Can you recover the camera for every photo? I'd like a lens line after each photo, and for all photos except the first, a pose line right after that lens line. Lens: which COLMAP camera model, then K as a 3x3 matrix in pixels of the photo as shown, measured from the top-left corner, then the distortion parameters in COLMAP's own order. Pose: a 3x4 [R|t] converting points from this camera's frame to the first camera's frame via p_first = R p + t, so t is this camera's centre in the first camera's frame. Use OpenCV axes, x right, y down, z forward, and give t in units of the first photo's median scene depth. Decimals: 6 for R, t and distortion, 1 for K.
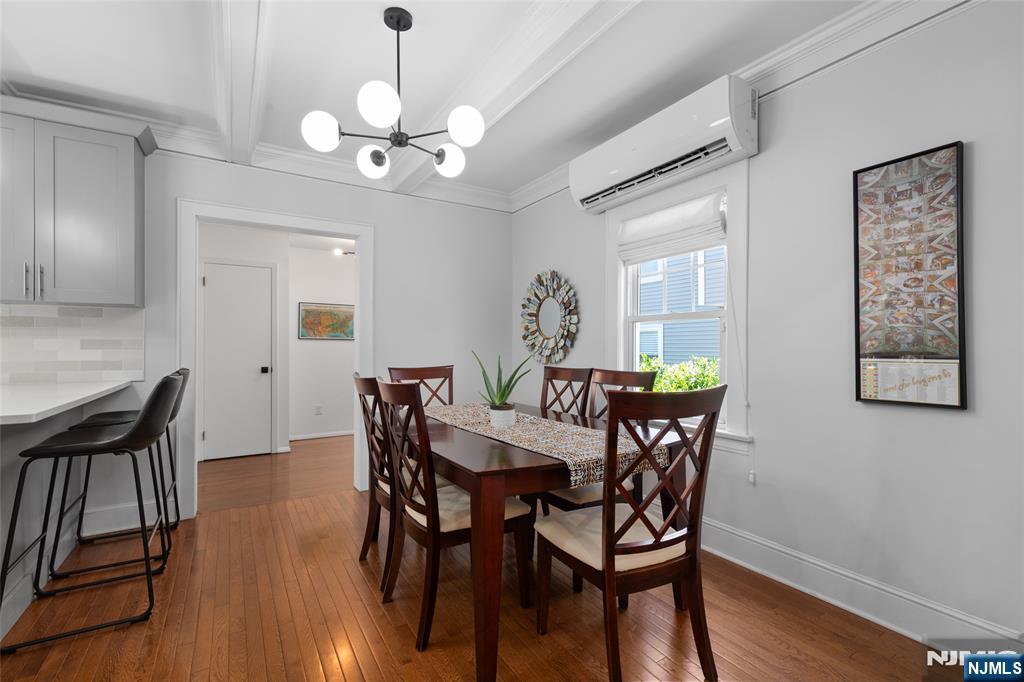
lens RADIAL K [[461.5, 0, 514.0], [0, 461.5, 343.3], [0, 0, 1]] dist [0.014657, -0.003252]
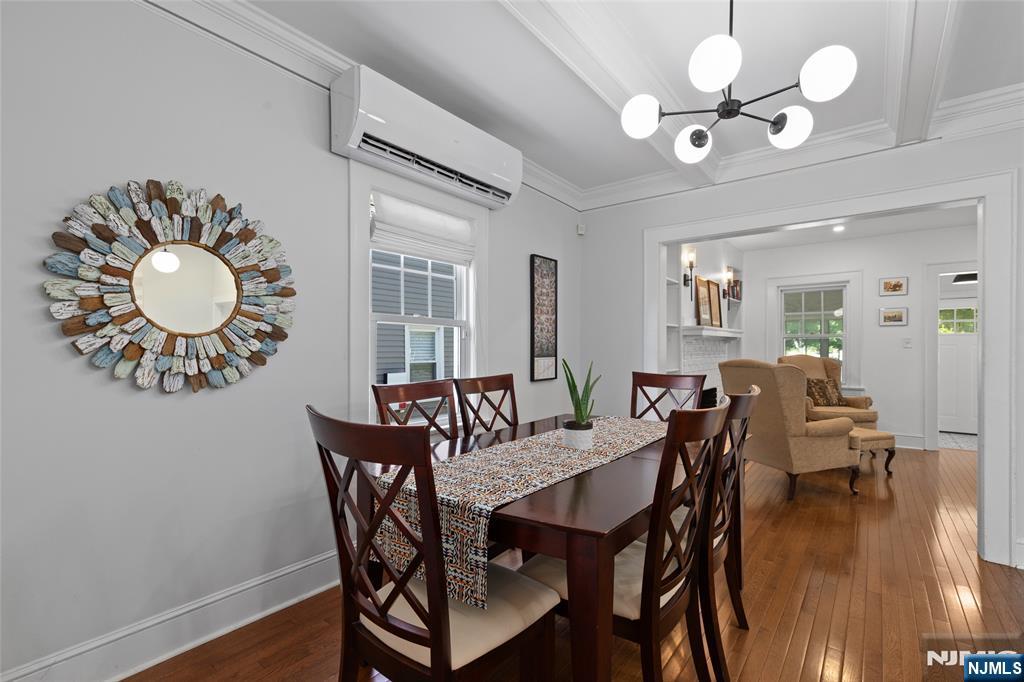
lens RADIAL K [[461.5, 0, 510.2], [0, 461.5, 352.1], [0, 0, 1]] dist [0.014657, -0.003252]
pose [[-0.347020, -0.006384, 0.937836, -0.649428], [-0.007385, 0.999964, 0.004074, 0.002605], [-0.937829, -0.005512, -0.347055, 1.208041]]
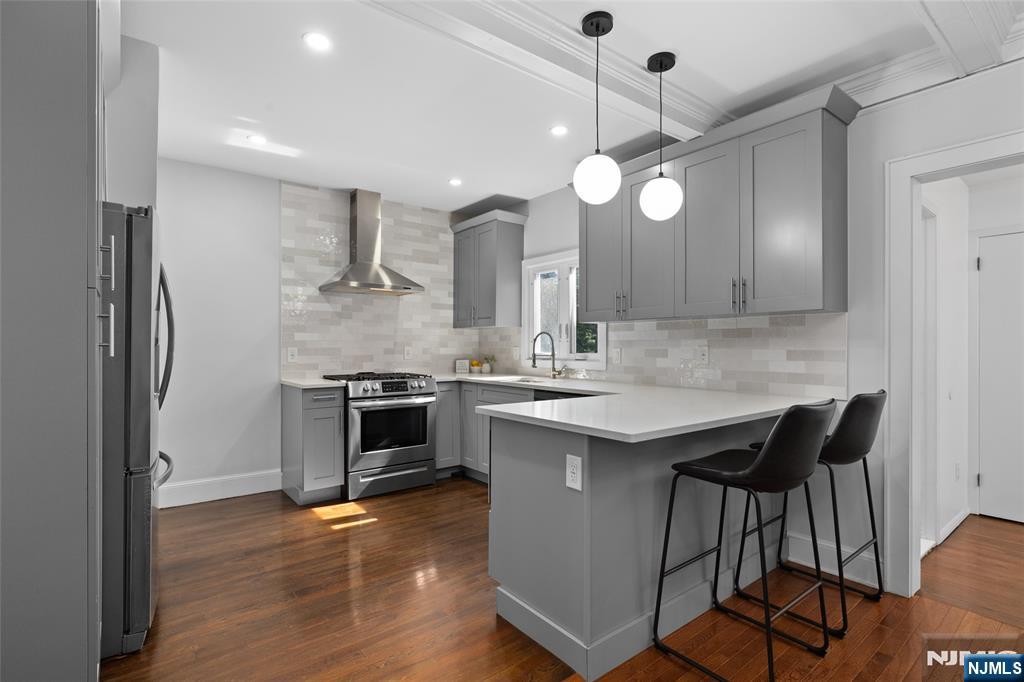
lens RADIAL K [[492.8, 0, 514.8], [0, 492.8, 345.5], [0, 0, 1]] dist [0.001522, -0.000897]
pose [[0.126614, -0.000507, -0.991952, -0.009287], [0.006526, 0.999979, 0.000322, -0.021619], [0.991931, -0.006514, 0.126615, 0.332778]]
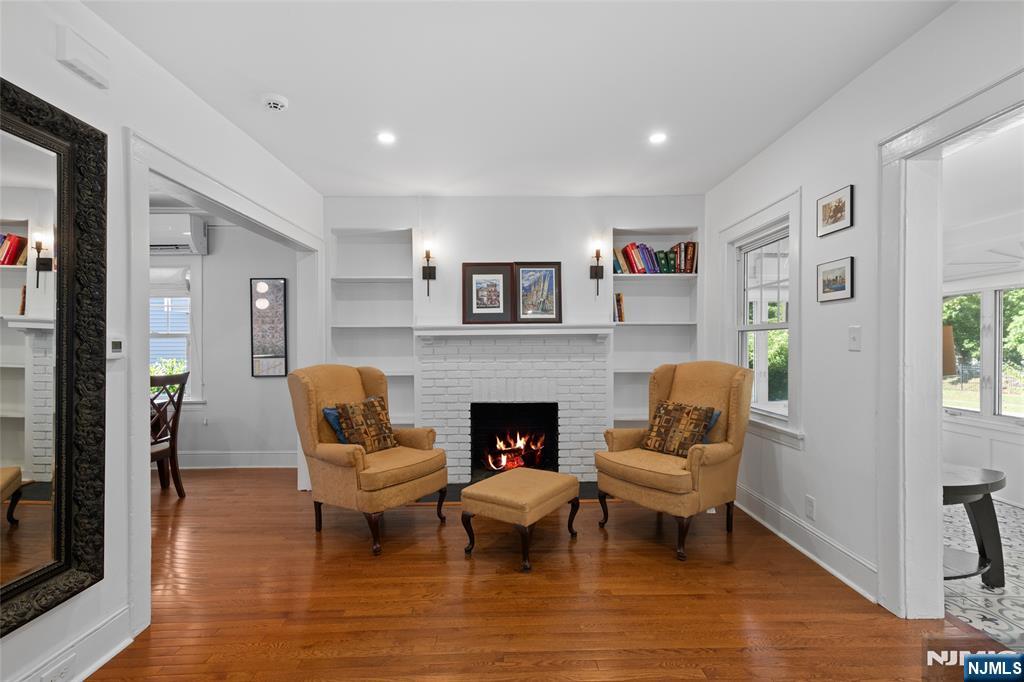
lens RADIAL K [[461.5, 0, 512.0], [0, 461.5, 347.8], [0, 0, 1]] dist [0.014657, -0.003252]
pose [[0.513807, -0.006899, 0.857878, -0.416593], [-0.001787, 0.999957, 0.009111, -0.031977], [-0.857904, -0.006214, 0.513773, -0.931555]]
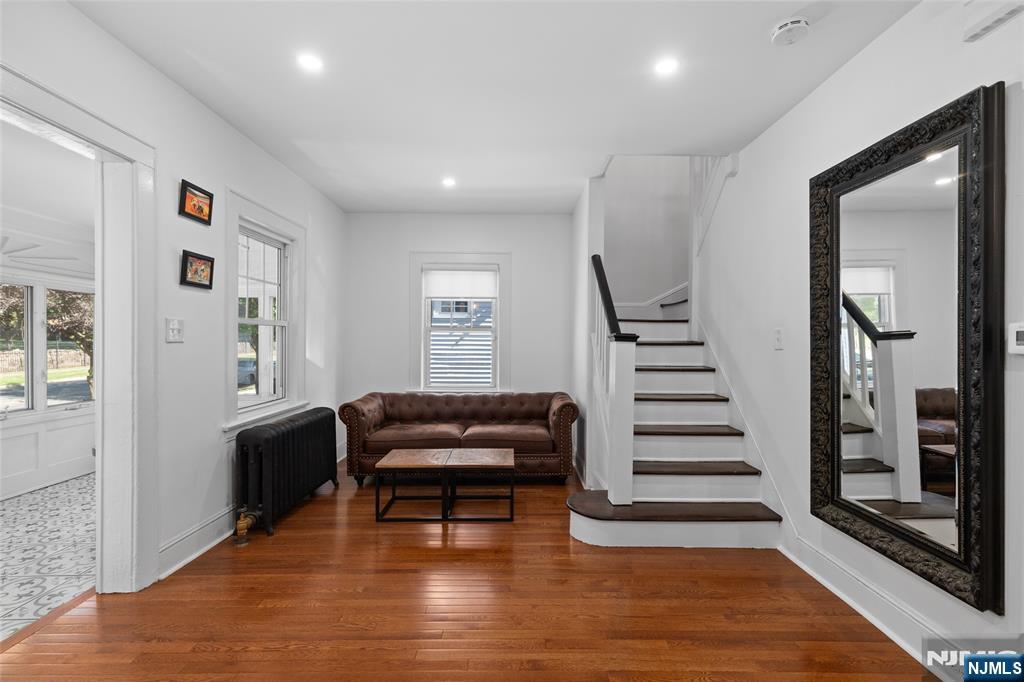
lens RADIAL K [[461.5, 0, 512.9], [0, 461.5, 342.2], [0, 0, 1]] dist [0.014657, -0.003252]
pose [[-0.514901, -0.000674, -0.857250, 0.582821], [0.000371, 0.999999, -0.001008, -0.021316], [0.857250, -0.000837, -0.514900, -0.314995]]
